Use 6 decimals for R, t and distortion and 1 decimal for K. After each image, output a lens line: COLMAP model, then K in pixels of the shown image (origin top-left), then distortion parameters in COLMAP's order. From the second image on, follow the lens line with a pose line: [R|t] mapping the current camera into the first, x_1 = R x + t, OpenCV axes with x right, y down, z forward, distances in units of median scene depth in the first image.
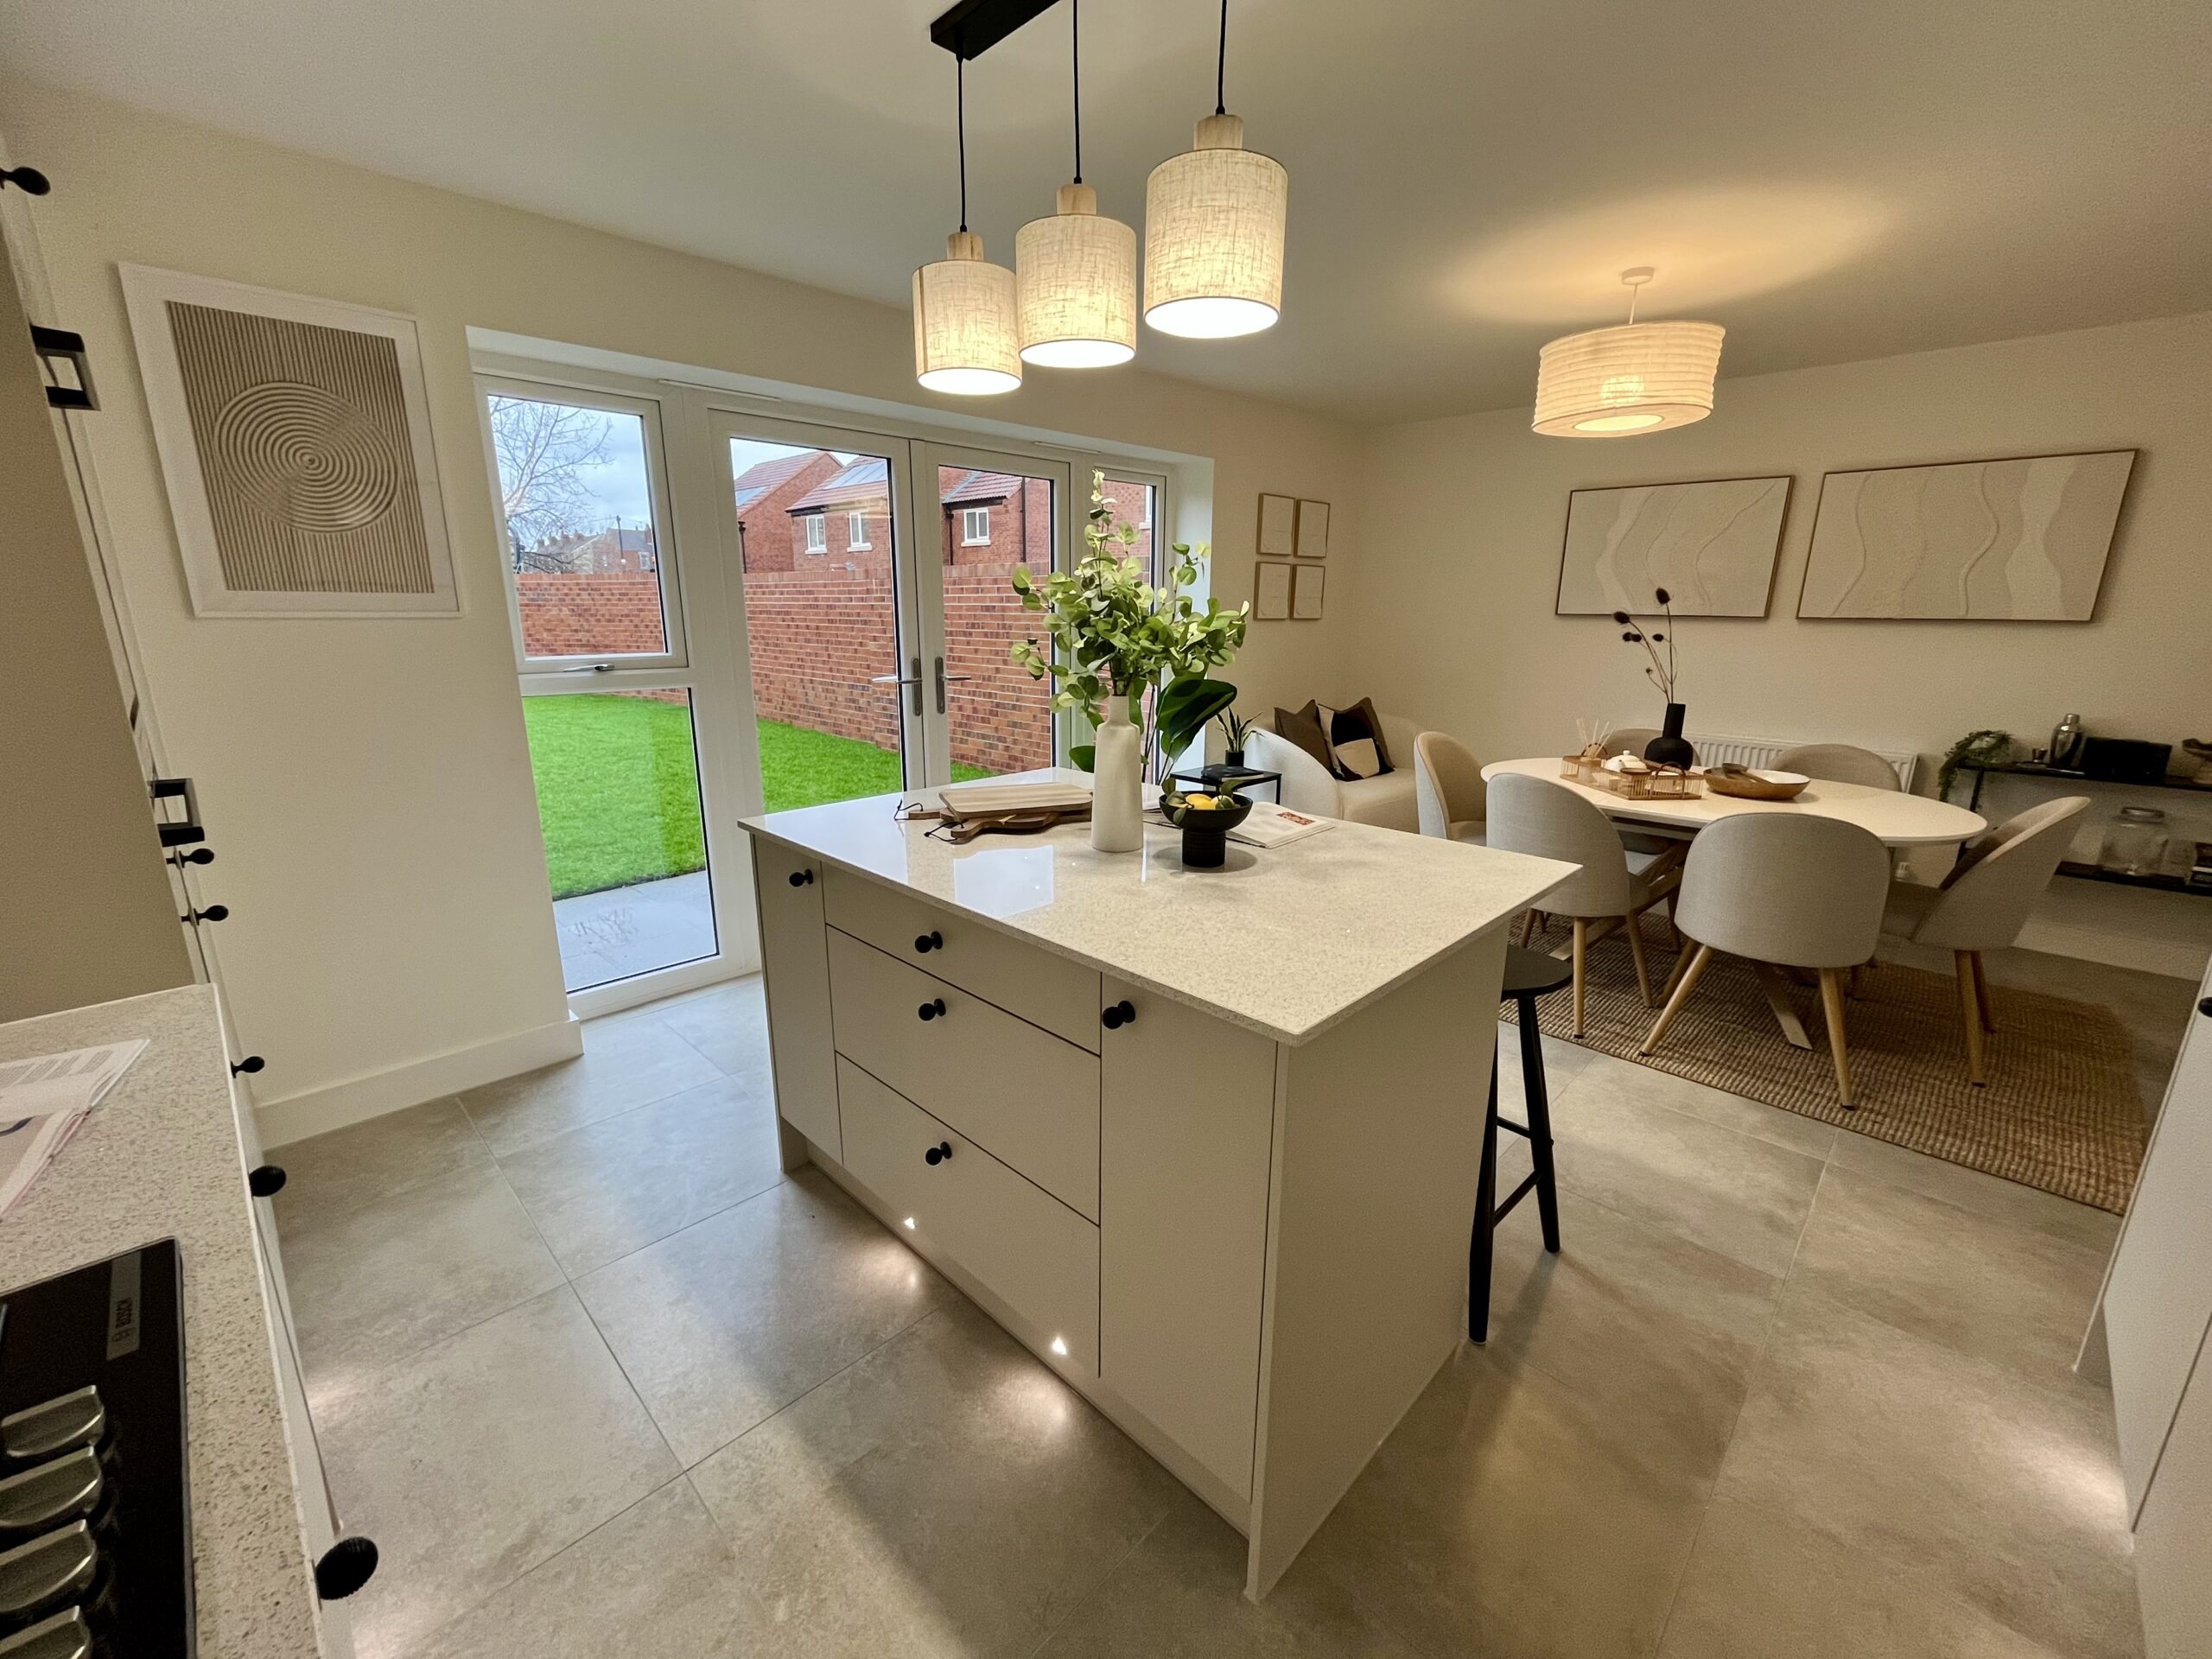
lens RADIAL K [[903.9, 0, 1106.0], [0, 903.9, 829.5], [0, 0, 1]] dist [0.002475, 0.000517]
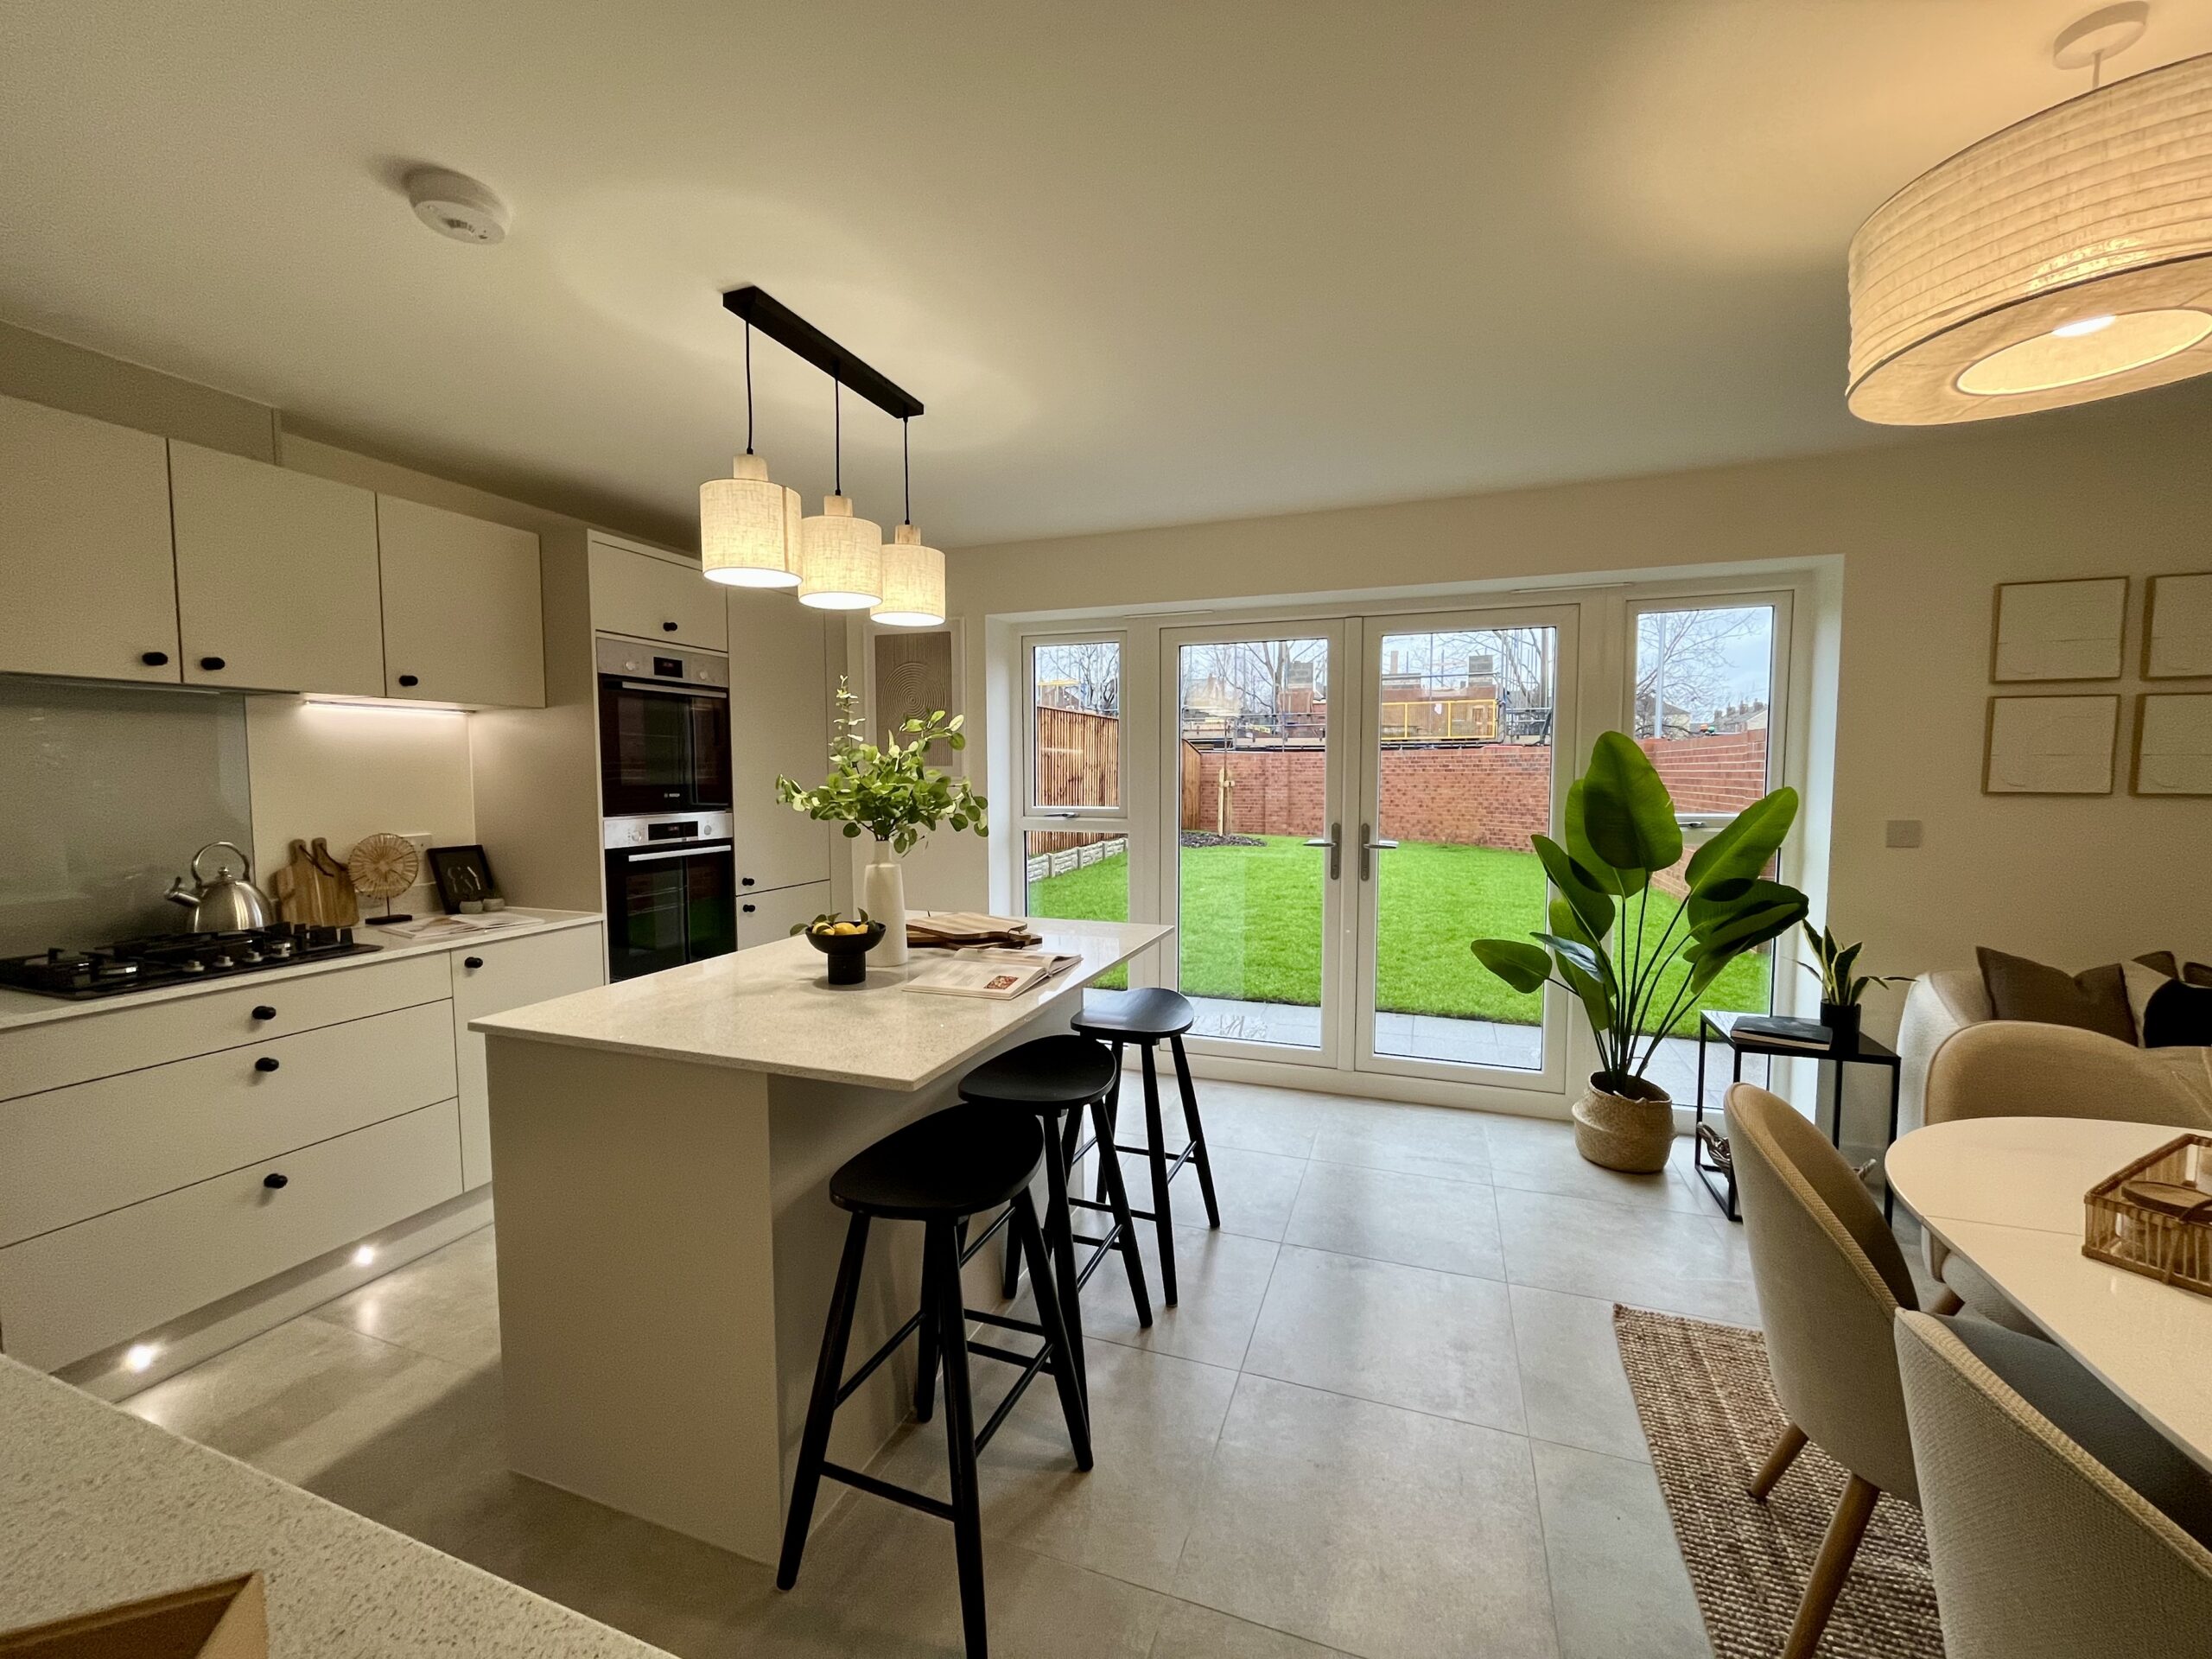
lens RADIAL K [[903.9, 0, 1106.0], [0, 903.9, 829.5], [0, 0, 1]] dist [0.002475, 0.000517]
pose [[0.413098, 0.053001, -0.909143, 0.635870], [-0.216928, 0.975296, -0.041710, -0.088150], [0.884473, 0.214449, 0.414391, 0.370517]]
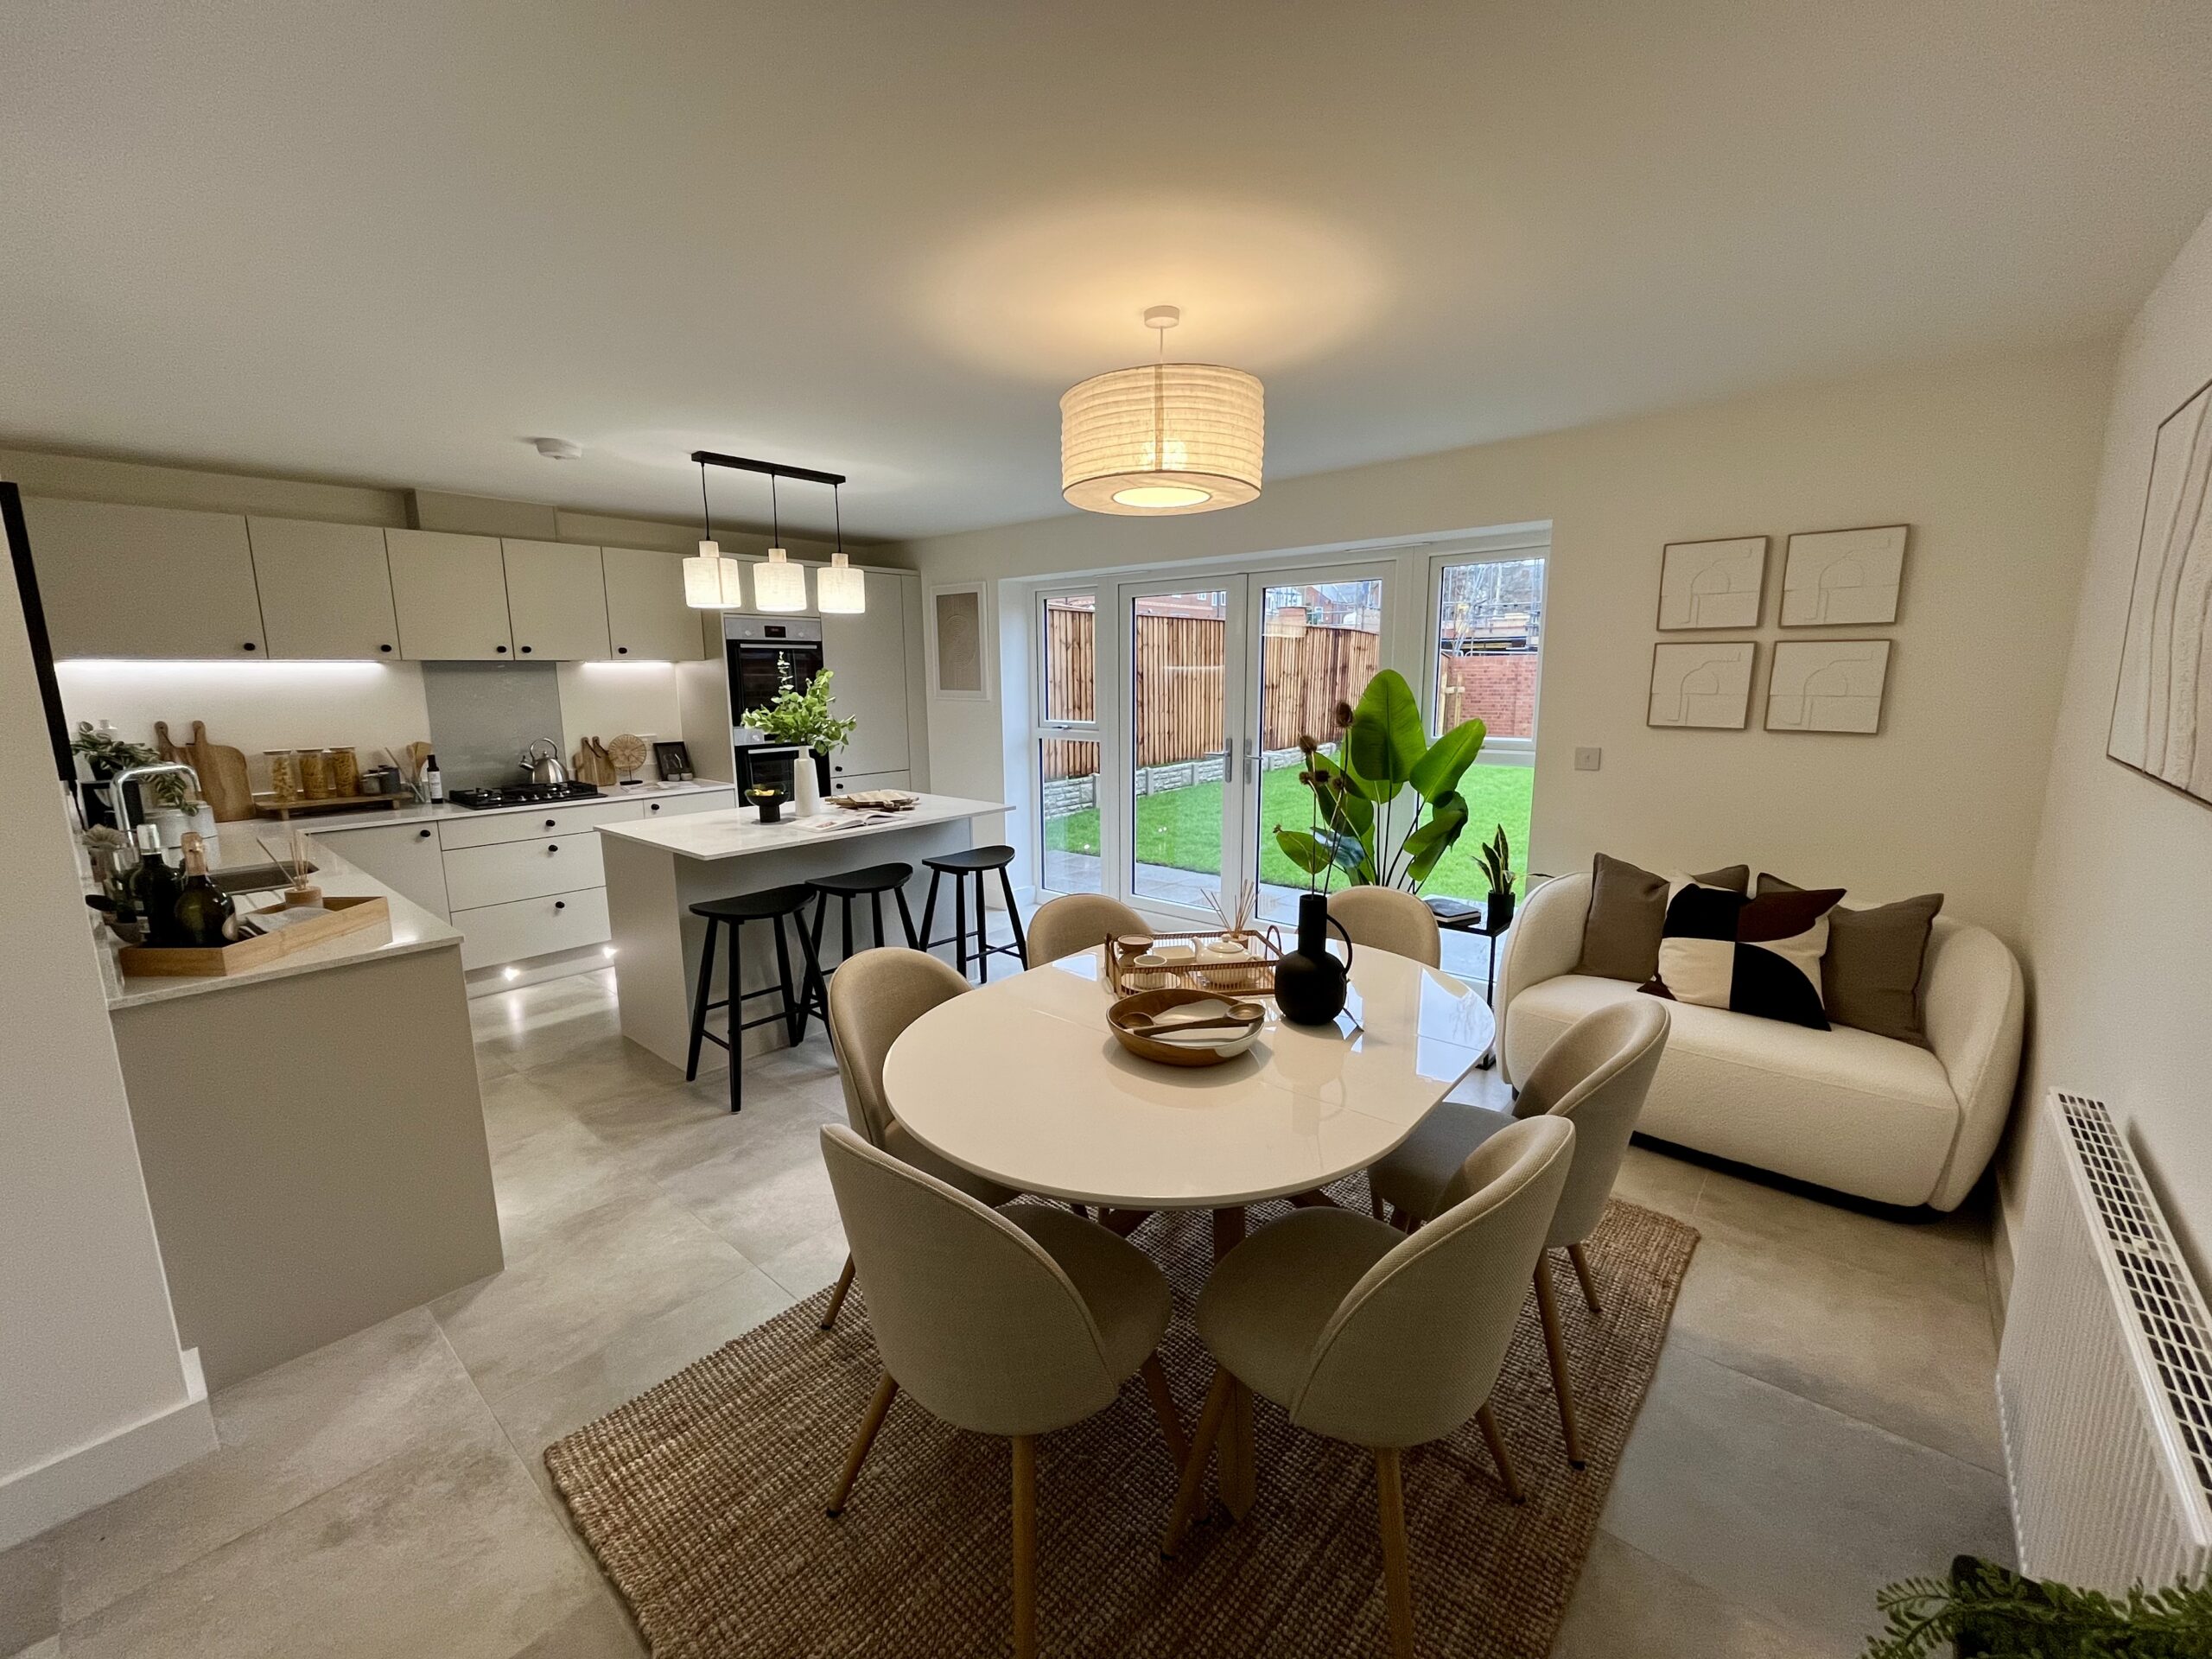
lens RADIAL K [[903.9, 0, 1106.0], [0, 903.9, 829.5], [0, 0, 1]] dist [0.002475, 0.000517]
pose [[0.066342, 0.166977, -0.983726, 1.130725], [-0.234225, 0.960956, 0.147316, -0.224002], [0.969916, 0.220640, 0.102862, 0.761139]]
